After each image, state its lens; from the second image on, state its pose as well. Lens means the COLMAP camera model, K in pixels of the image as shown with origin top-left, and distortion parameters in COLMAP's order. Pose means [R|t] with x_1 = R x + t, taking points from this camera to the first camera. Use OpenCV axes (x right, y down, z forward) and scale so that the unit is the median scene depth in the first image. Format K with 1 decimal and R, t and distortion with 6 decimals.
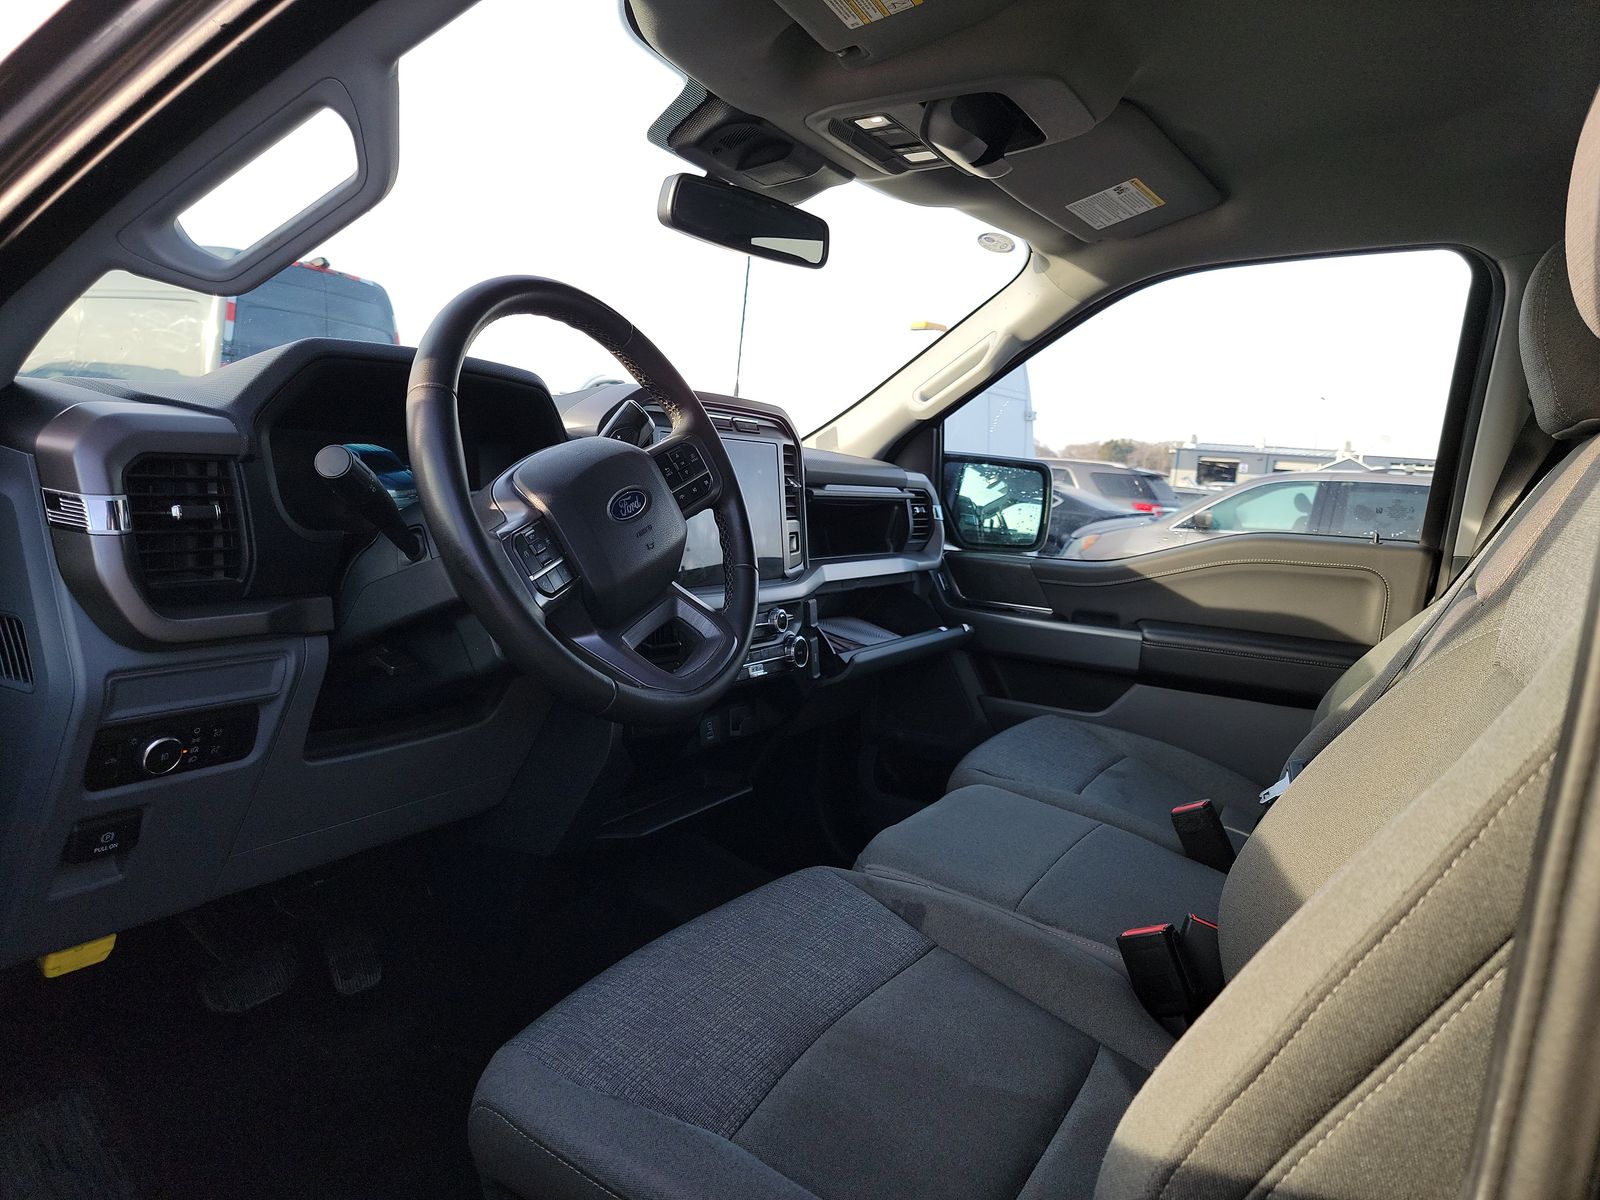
lens RADIAL K [[1121.2, 0, 792.9], [0, 1121.2, 597.9], [0, 0, 1]] dist [0.083749, -0.081485]
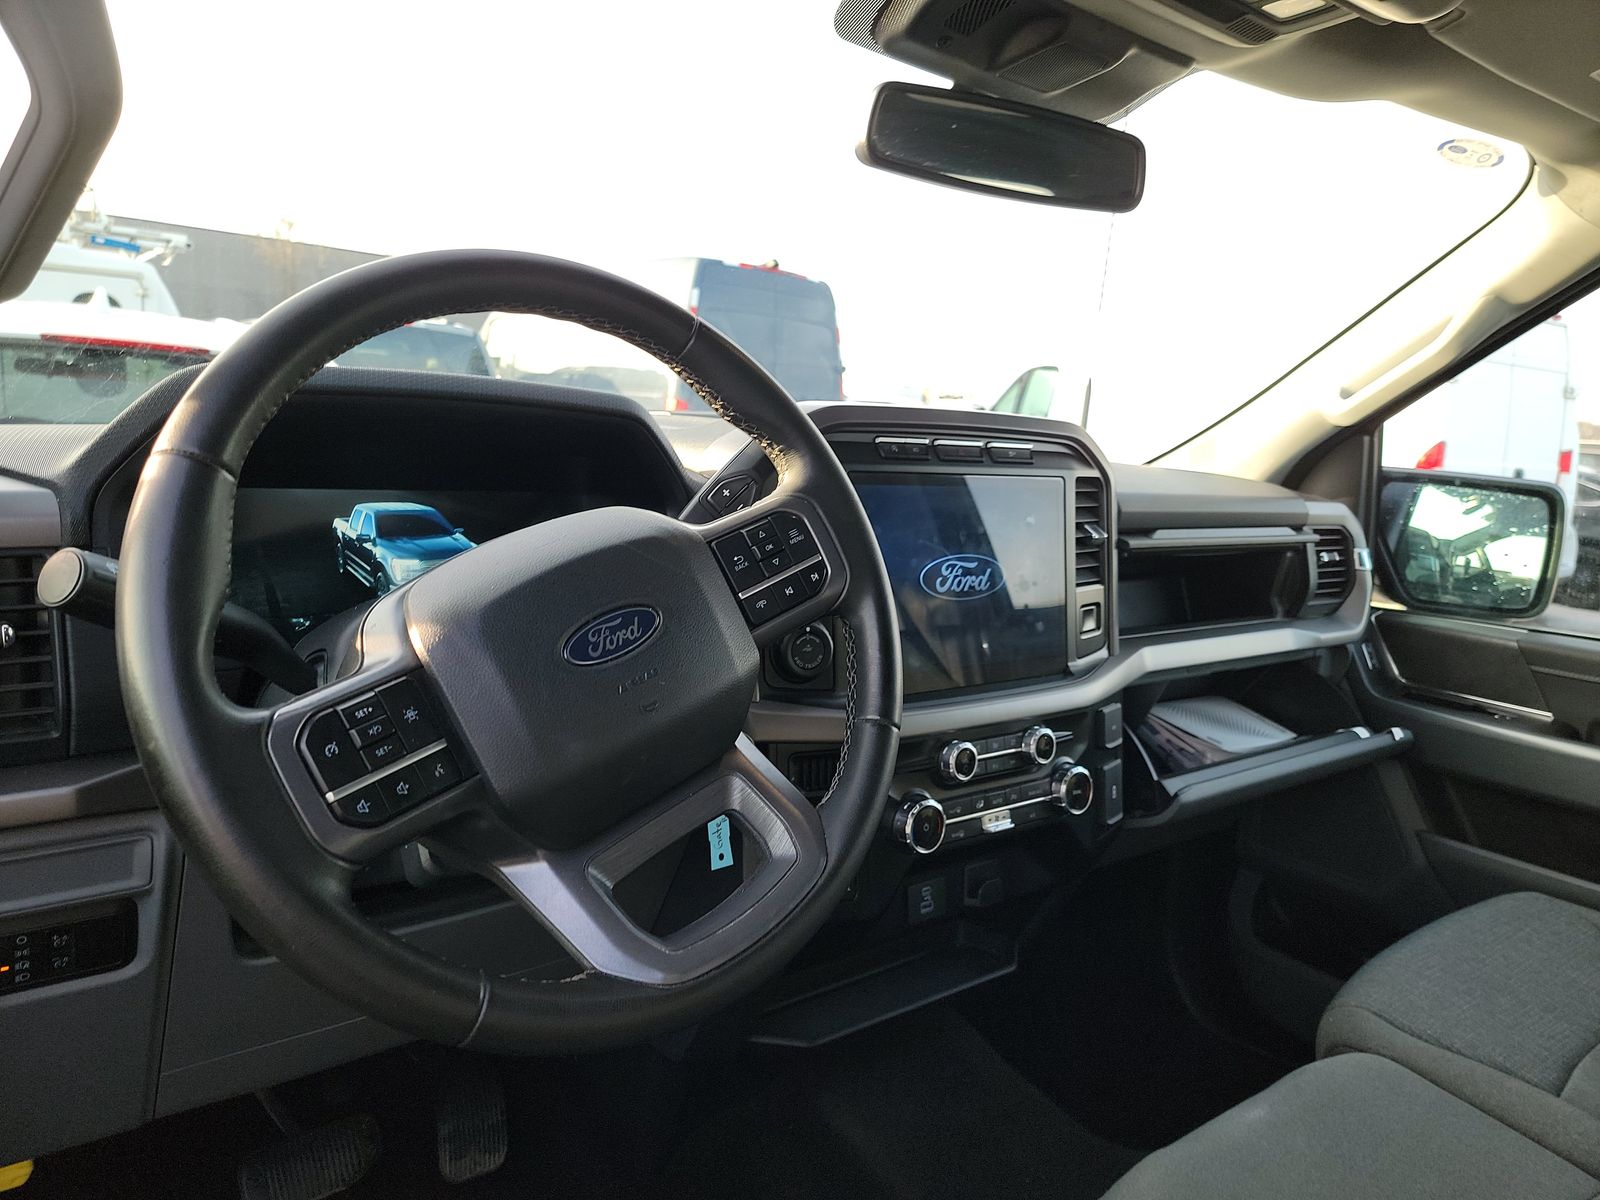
lens RADIAL K [[1121.2, 0, 792.9], [0, 1121.2, 597.9], [0, 0, 1]] dist [0.083749, -0.081485]
pose [[0.925824, 0.042737, -0.375531, 0.088808], [-0.038835, 0.999084, 0.017956, -0.065901], [0.375954, -0.002040, 0.926636, 0.285047]]
